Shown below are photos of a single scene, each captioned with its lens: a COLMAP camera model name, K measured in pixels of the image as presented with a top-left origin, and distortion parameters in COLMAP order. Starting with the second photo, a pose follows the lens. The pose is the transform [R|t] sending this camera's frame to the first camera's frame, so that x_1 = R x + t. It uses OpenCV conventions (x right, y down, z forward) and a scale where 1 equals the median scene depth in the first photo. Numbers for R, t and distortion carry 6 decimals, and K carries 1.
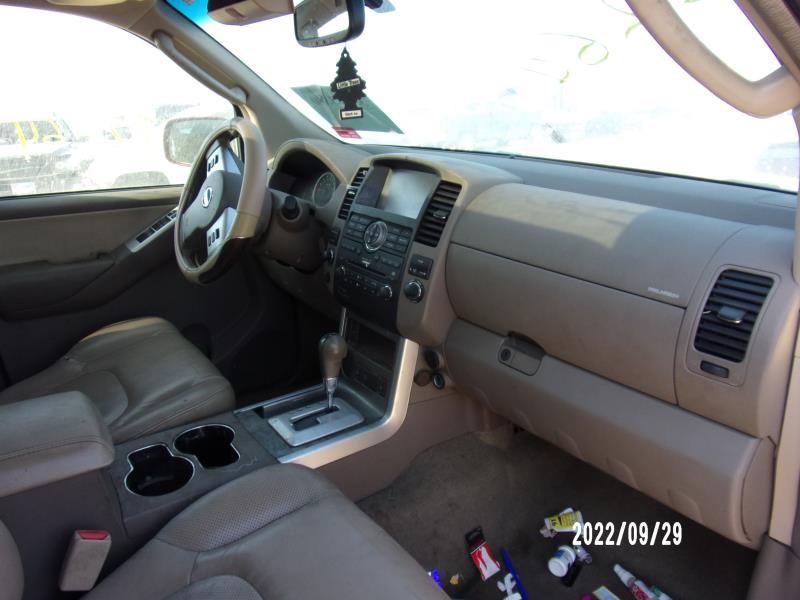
lens RADIAL K [[572.4, 0, 400.0], [0, 572.4, 300.0], [0, 0, 1]] dist [-0.025461, -0.001553]
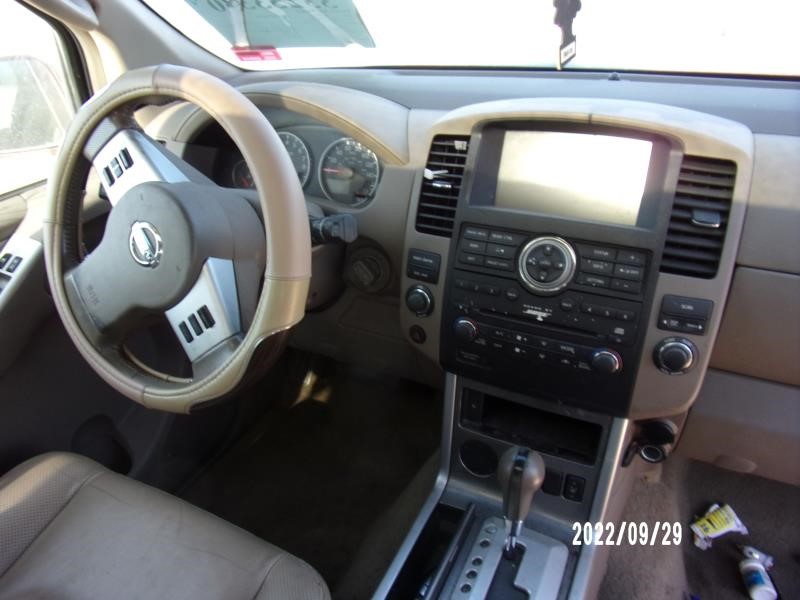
lens RADIAL K [[572.4, 0, 400.0], [0, 572.4, 300.0], [0, 0, 1]] dist [-0.025461, -0.001553]
pose [[0.894740, -0.271856, 0.354308, -0.388219], [0.197262, 0.952361, 0.232587, -0.242958], [-0.400659, -0.138213, 0.905743, 0.554556]]
